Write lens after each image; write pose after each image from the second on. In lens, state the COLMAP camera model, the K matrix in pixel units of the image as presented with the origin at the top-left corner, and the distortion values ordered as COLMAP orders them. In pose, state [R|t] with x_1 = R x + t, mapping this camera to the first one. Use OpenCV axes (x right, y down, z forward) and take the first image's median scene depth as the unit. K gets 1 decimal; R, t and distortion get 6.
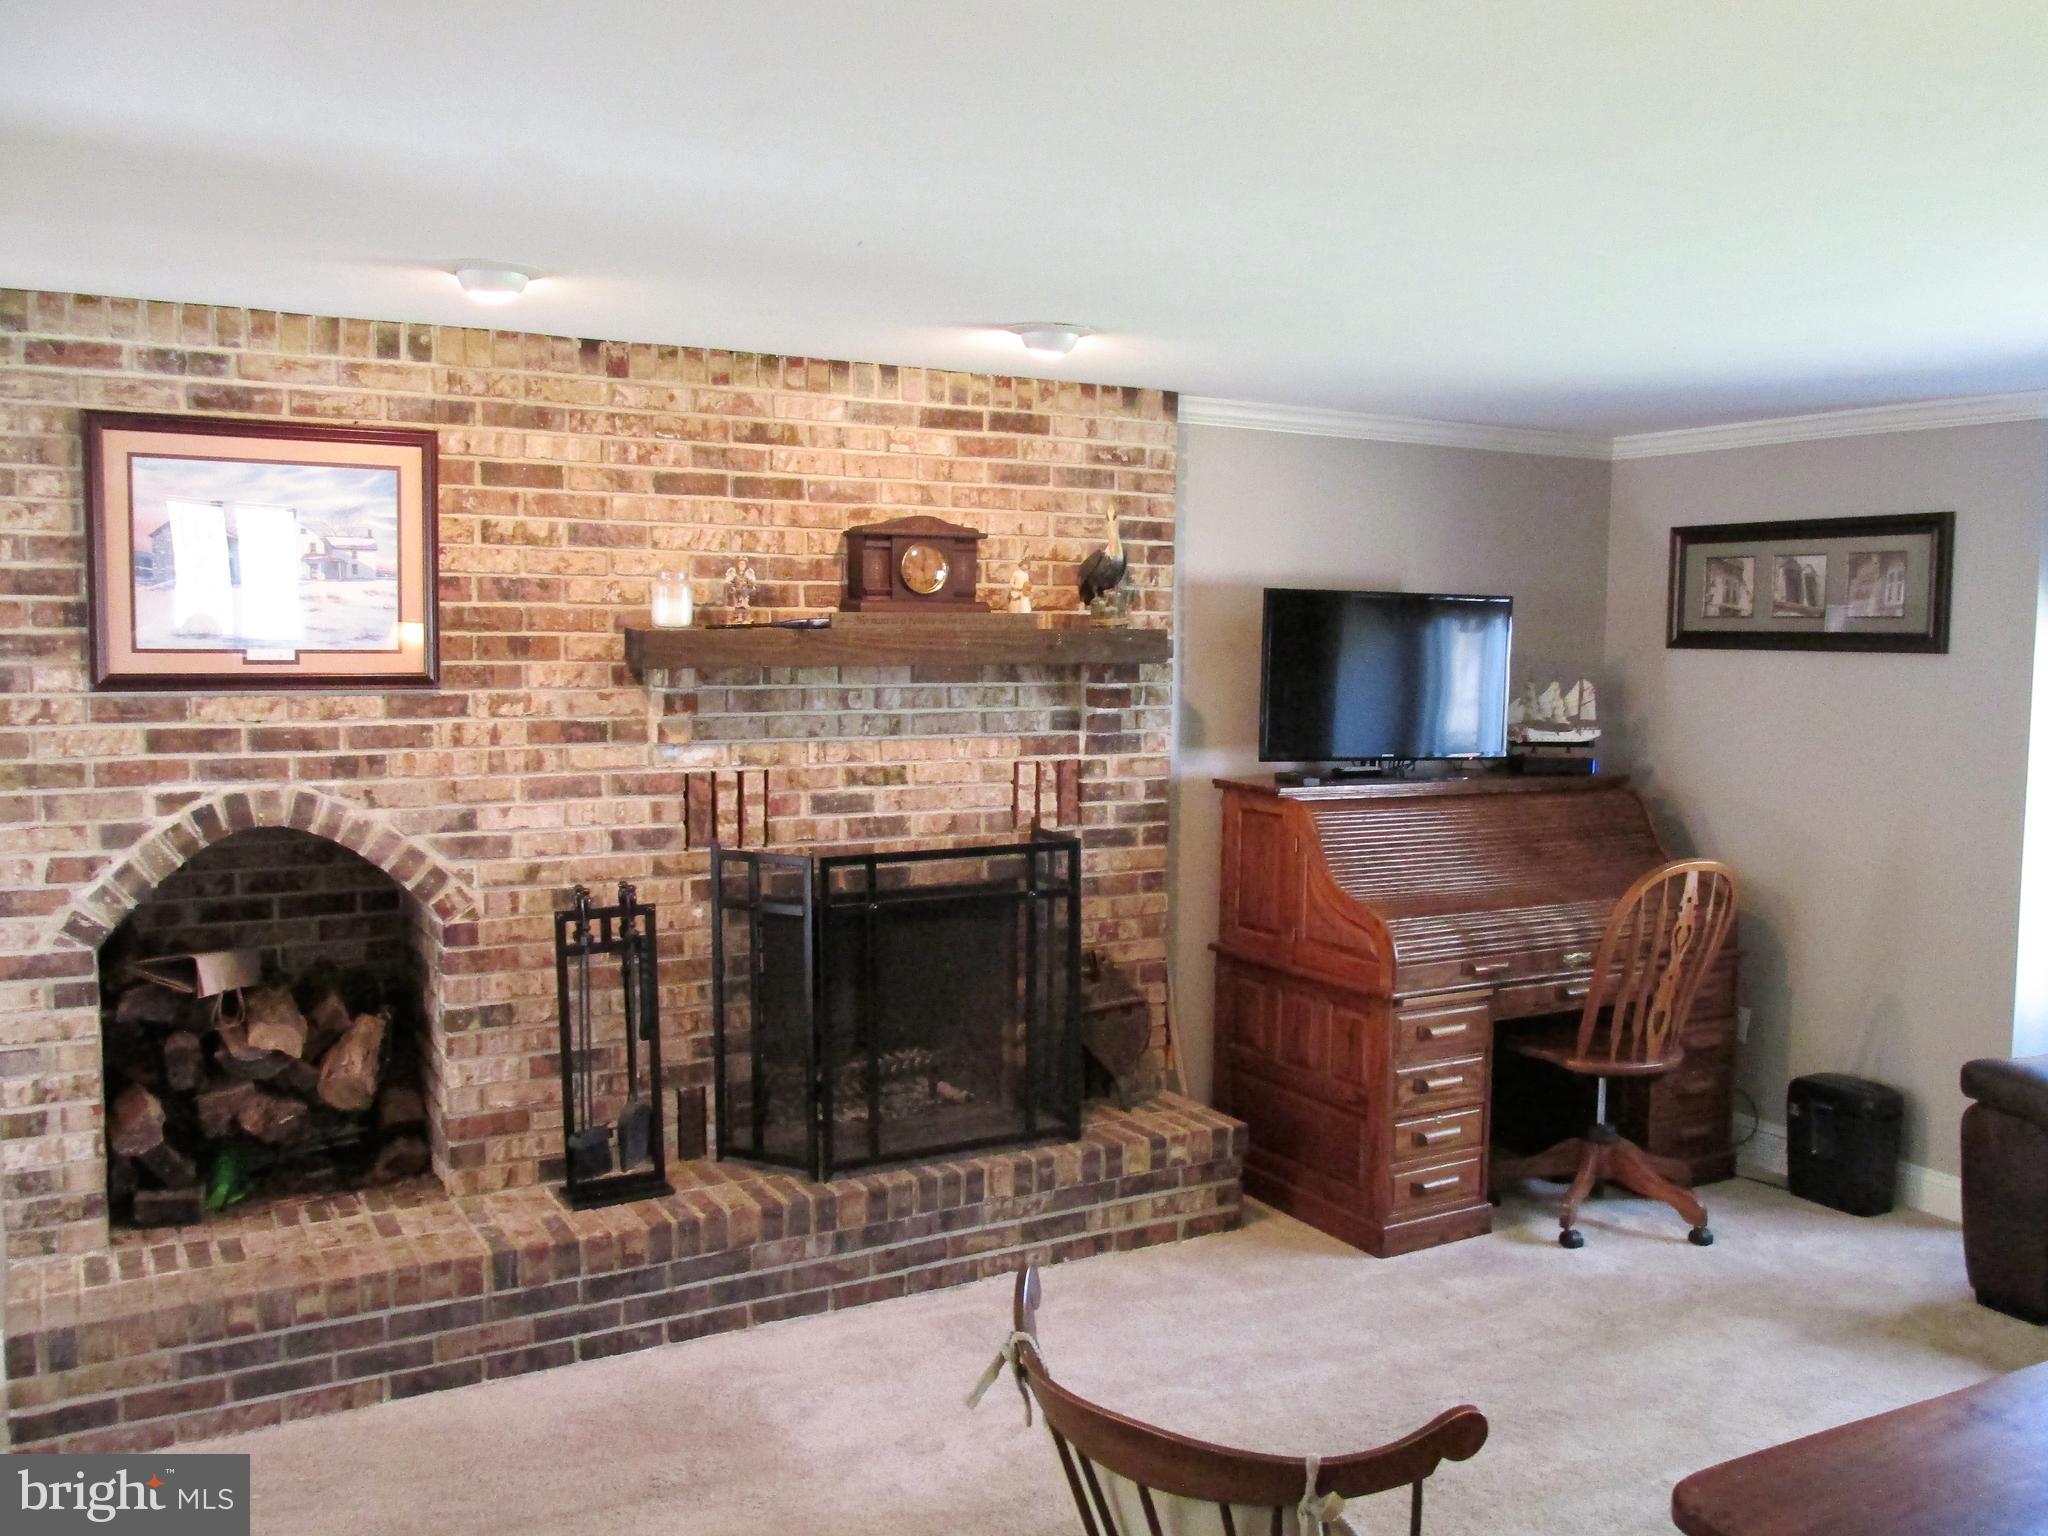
lens RADIAL K [[1706.8, 0, 1026.2], [0, 1706.8, 773.1], [0, 0, 1]] dist [-0.041150, -0.008683]
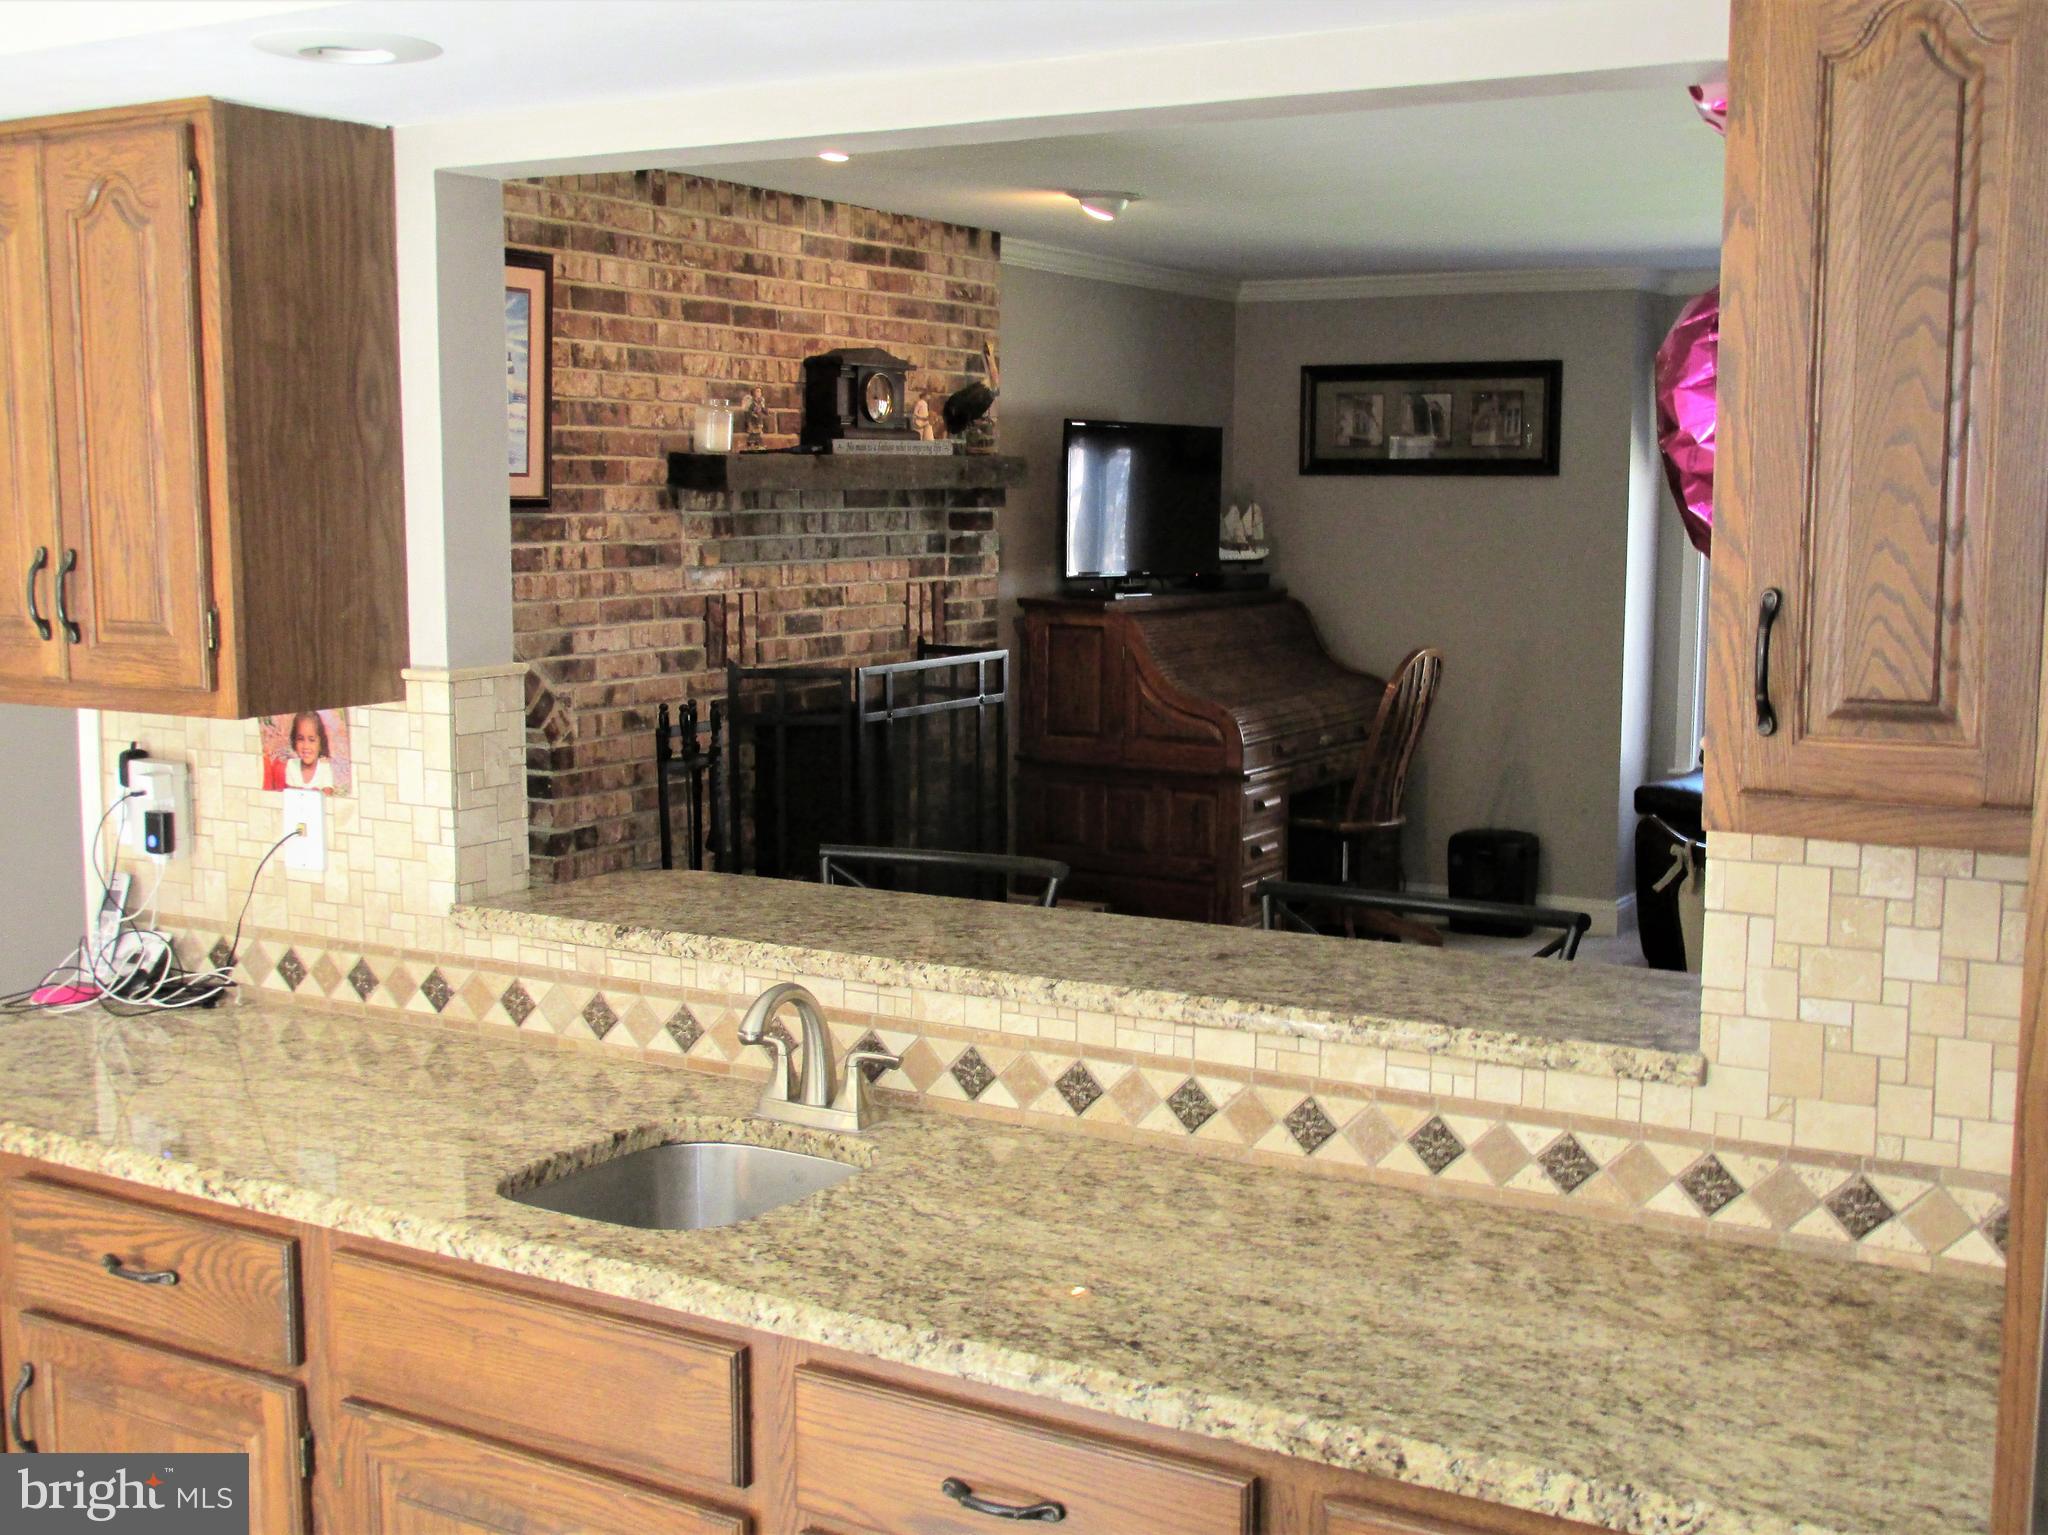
lens RADIAL K [[2311.4, 0, 1025.5], [0, 2311.4, 778.3], [0, 0, 1]] dist [-0.027374, 0.000000]
pose [[0.862652, -0.069626, 0.500983, -0.703900], [0.046709, 0.997214, 0.058162, 0.036082], [-0.503637, -0.026773, 0.863500, -0.286917]]
